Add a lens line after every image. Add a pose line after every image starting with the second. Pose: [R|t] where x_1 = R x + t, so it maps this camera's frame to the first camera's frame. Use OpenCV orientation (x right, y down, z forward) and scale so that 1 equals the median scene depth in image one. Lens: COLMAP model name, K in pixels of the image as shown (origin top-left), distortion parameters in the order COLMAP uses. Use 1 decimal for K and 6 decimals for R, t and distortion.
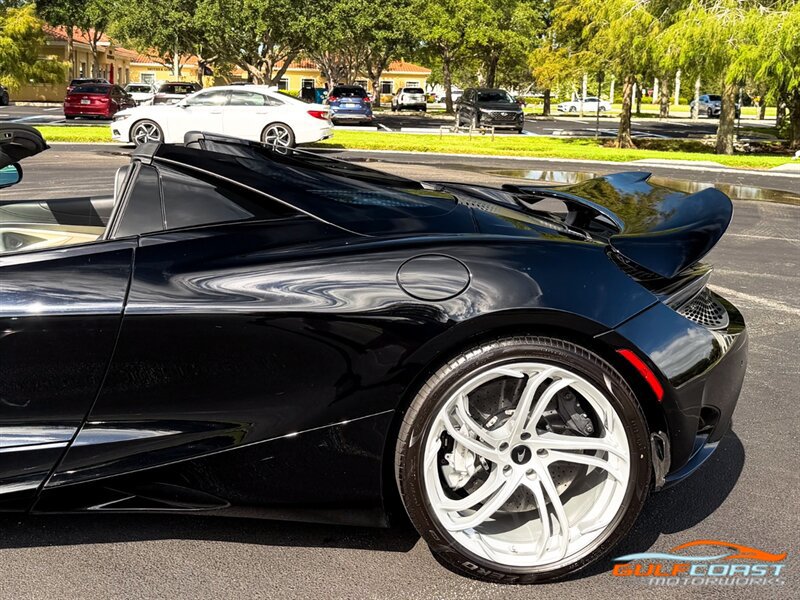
lens RADIAL K [[964.5, 0, 411.2], [0, 964.5, 211.6], [0, 0, 1]] dist [0.074596, 0.000000]
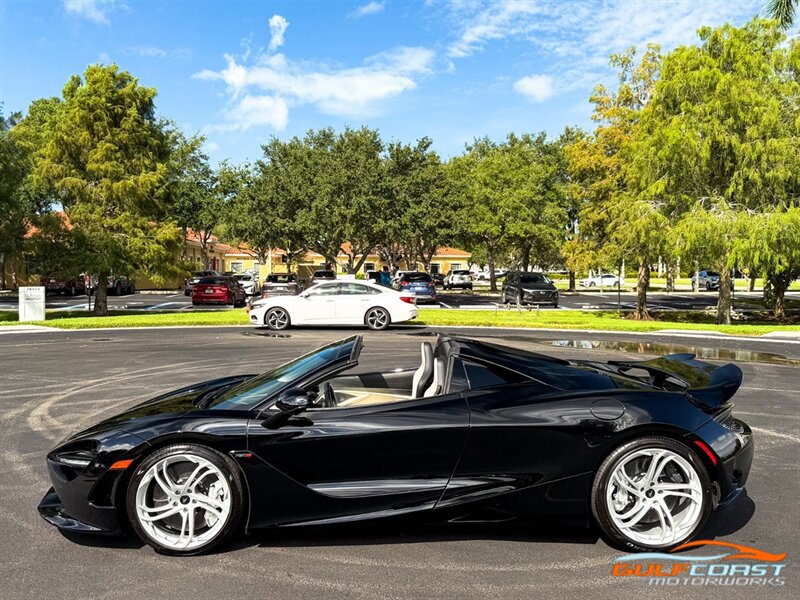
lens RADIAL K [[833.0, 0, 429.7], [0, 833.0, 289.2], [0, 0, 1]] dist [0.067678, 0.000000]
pose [[0.999507, -0.022498, -0.021918, -0.042017], [0.020216, 0.994853, -0.099294, -0.003071], [0.024039, 0.098801, 0.994817, -0.117590]]
